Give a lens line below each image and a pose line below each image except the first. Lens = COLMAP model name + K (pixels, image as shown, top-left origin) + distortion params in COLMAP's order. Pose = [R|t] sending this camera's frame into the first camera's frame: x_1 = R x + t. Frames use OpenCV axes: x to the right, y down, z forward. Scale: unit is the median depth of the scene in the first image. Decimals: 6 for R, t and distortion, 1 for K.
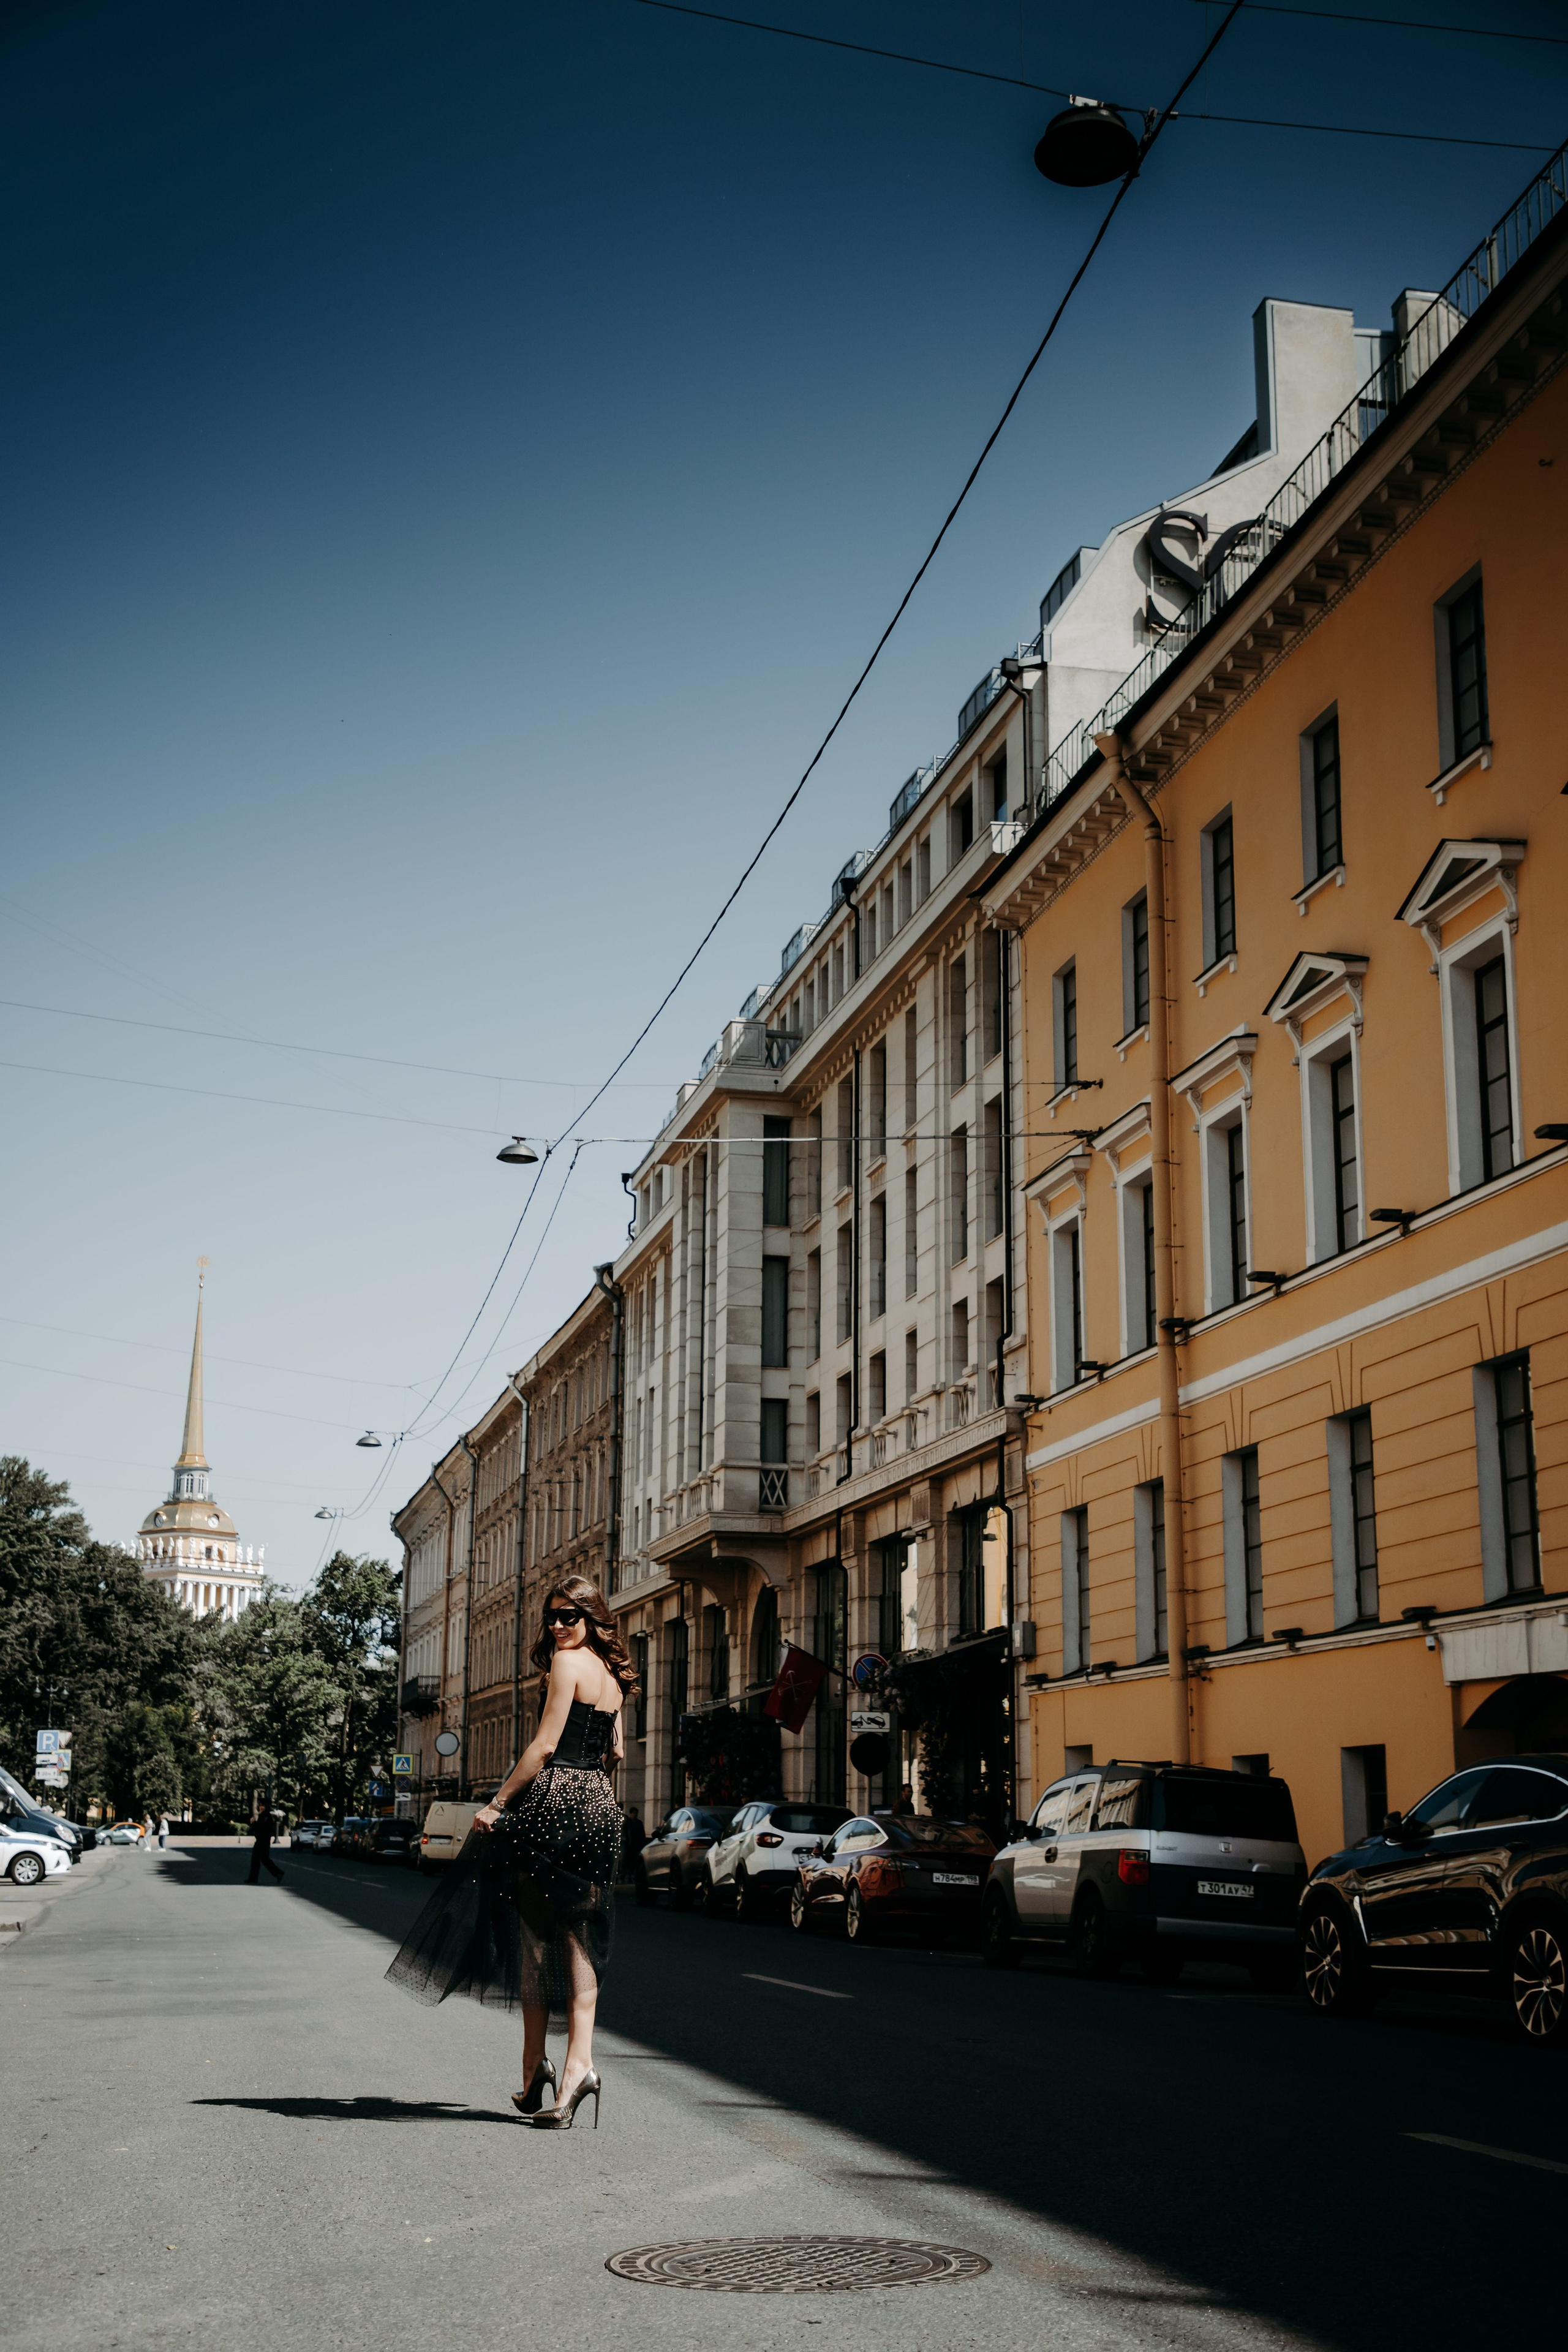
lens RADIAL K [[2878.9, 0, 788.0], [0, 2878.9, 1171.6], [0, 0, 1]] dist [0.077078, 0.014672]
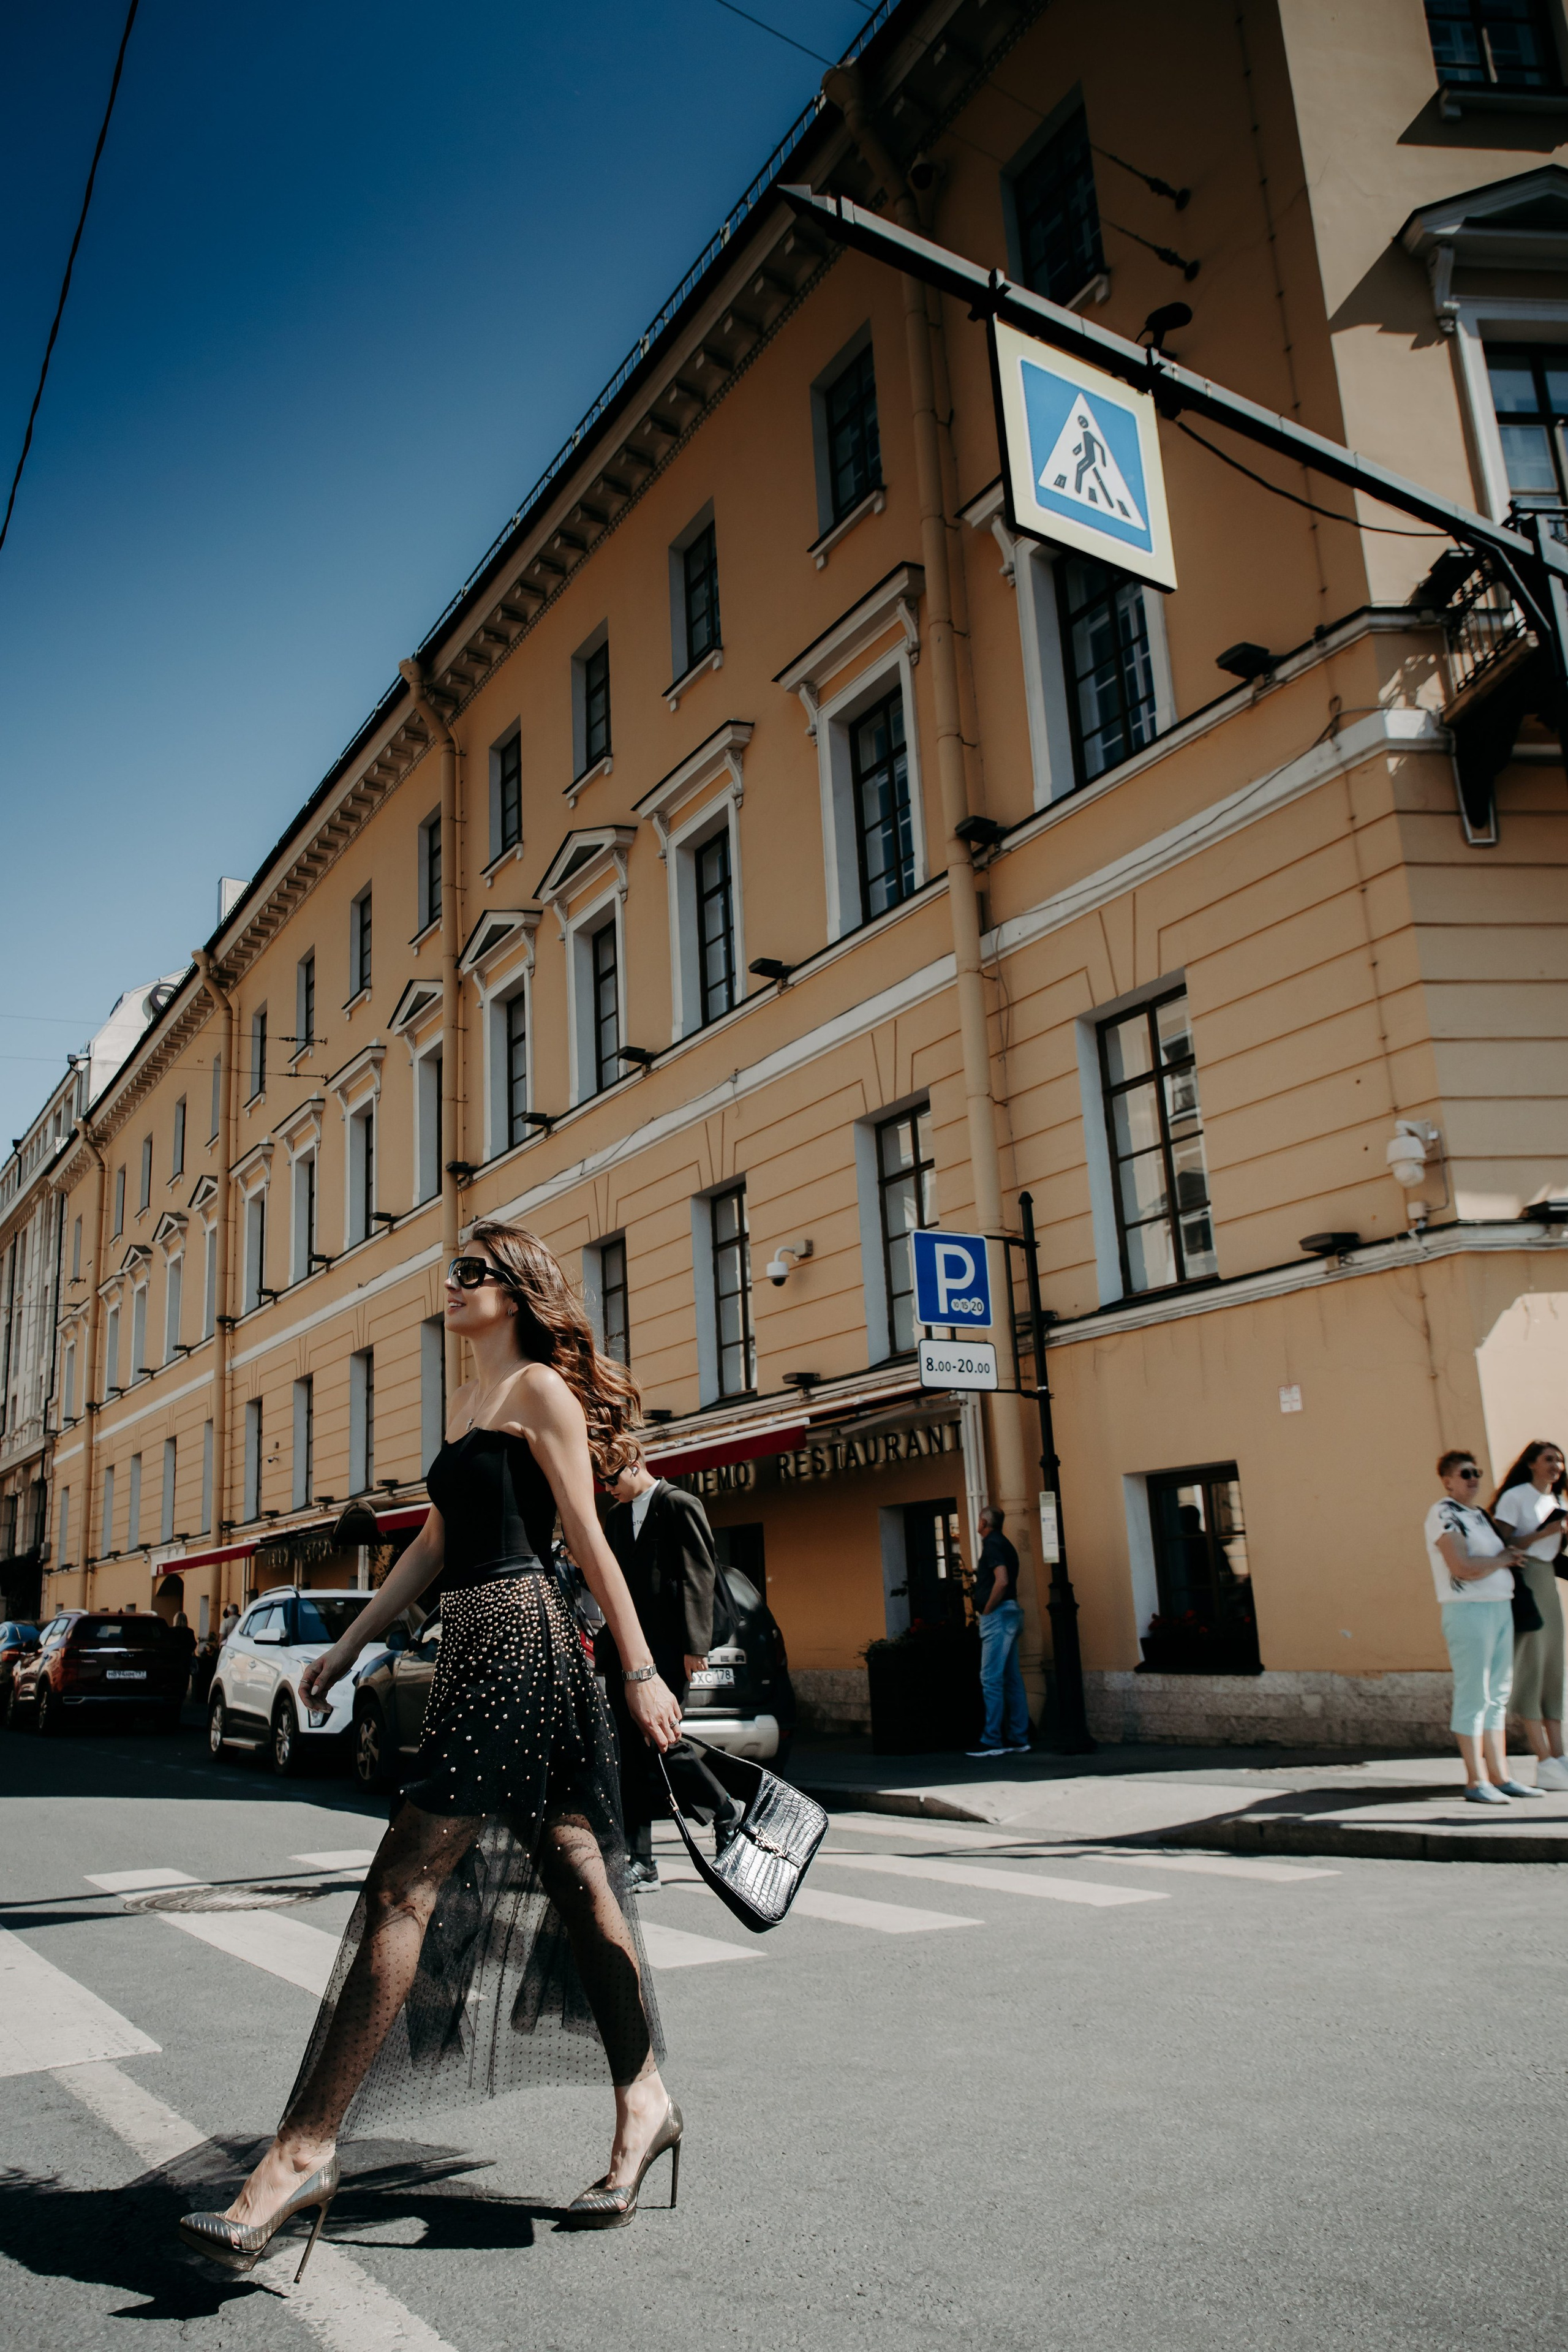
lens RADIAL K [[1712.3, 0, 710.1], [0, 1712.3, 1178.7], [0, 0, 1]] dist [-0.000678, 0.002736]
pose [[0.946492, 0.027167, 0.321582, 0.082875], [-0.017512, 0.999306, -0.032878, -0.043200], [-0.322251, 0.025487, 0.946311, -0.186738]]
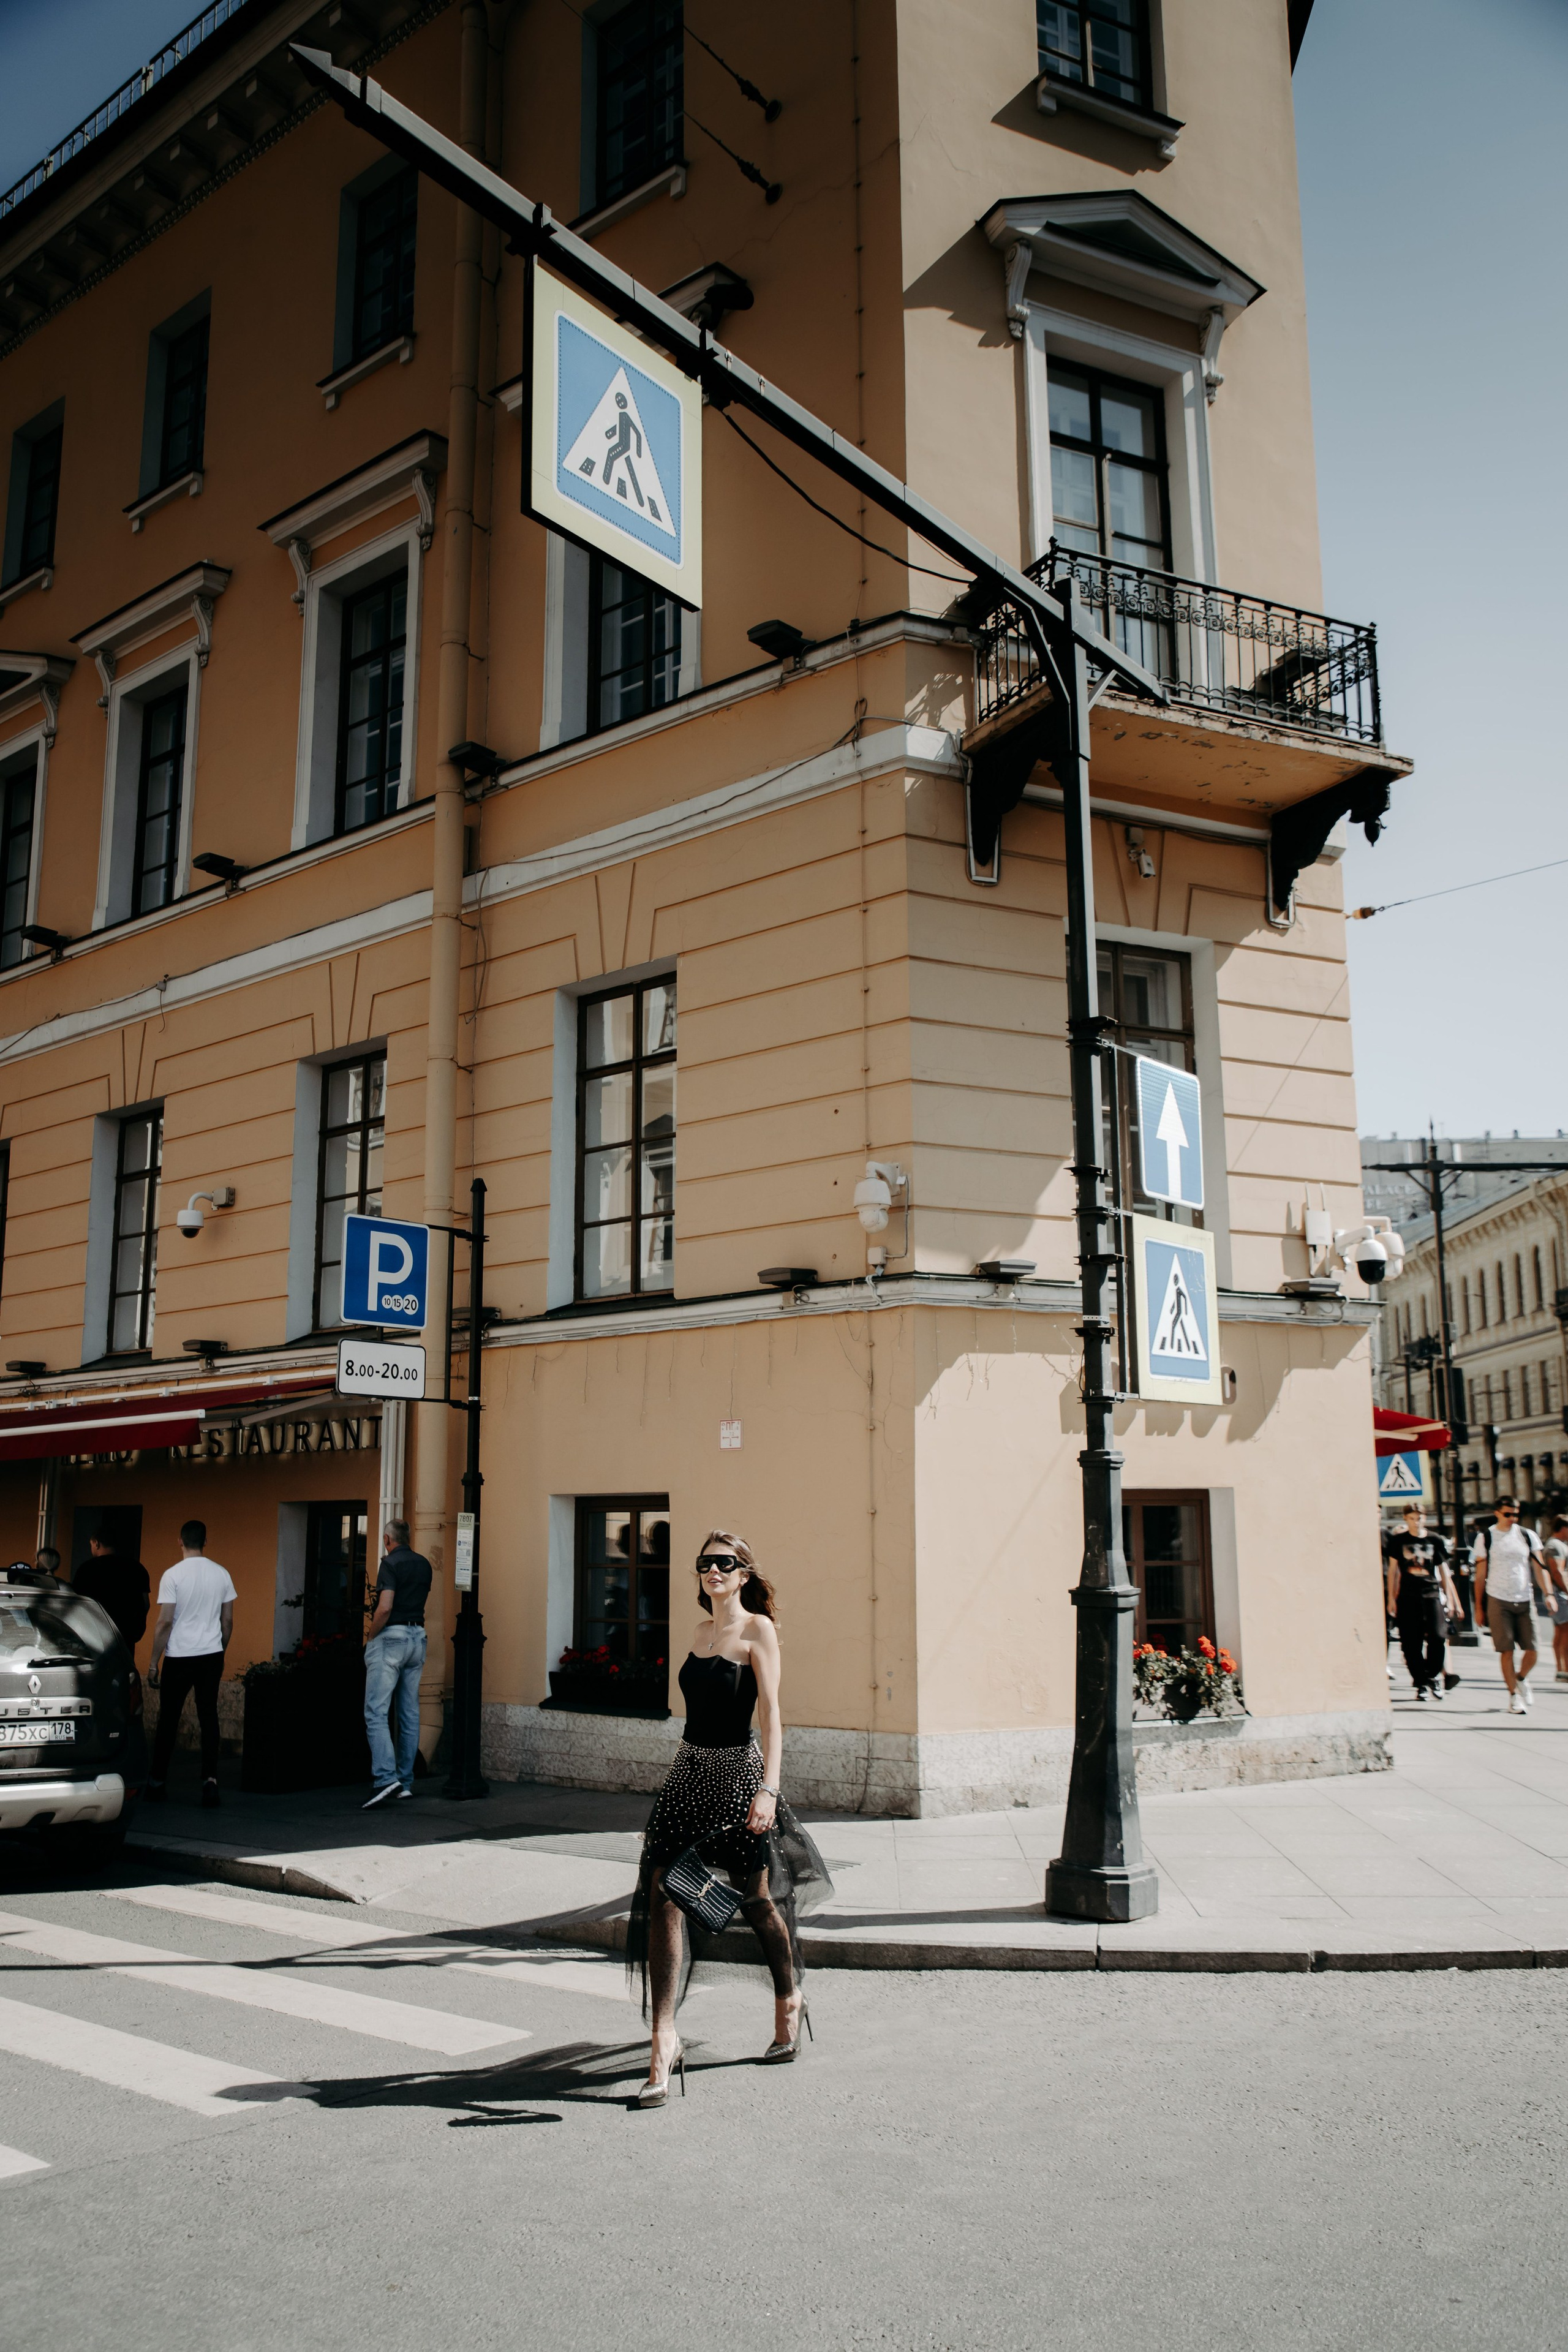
lens RADIAL K [[1880.5, 0, 778.4], [0, 1880.5, 1184.2], [0, 0, 1]] dist [-0.019436, 0.014054]
pose [[0.783356, 0.095505, 0.614192, 0.085060], [-0.121797, 0.992555, 0.001004, -0.050895], [-0.609523, -0.075593, 0.789156, -0.184640]]
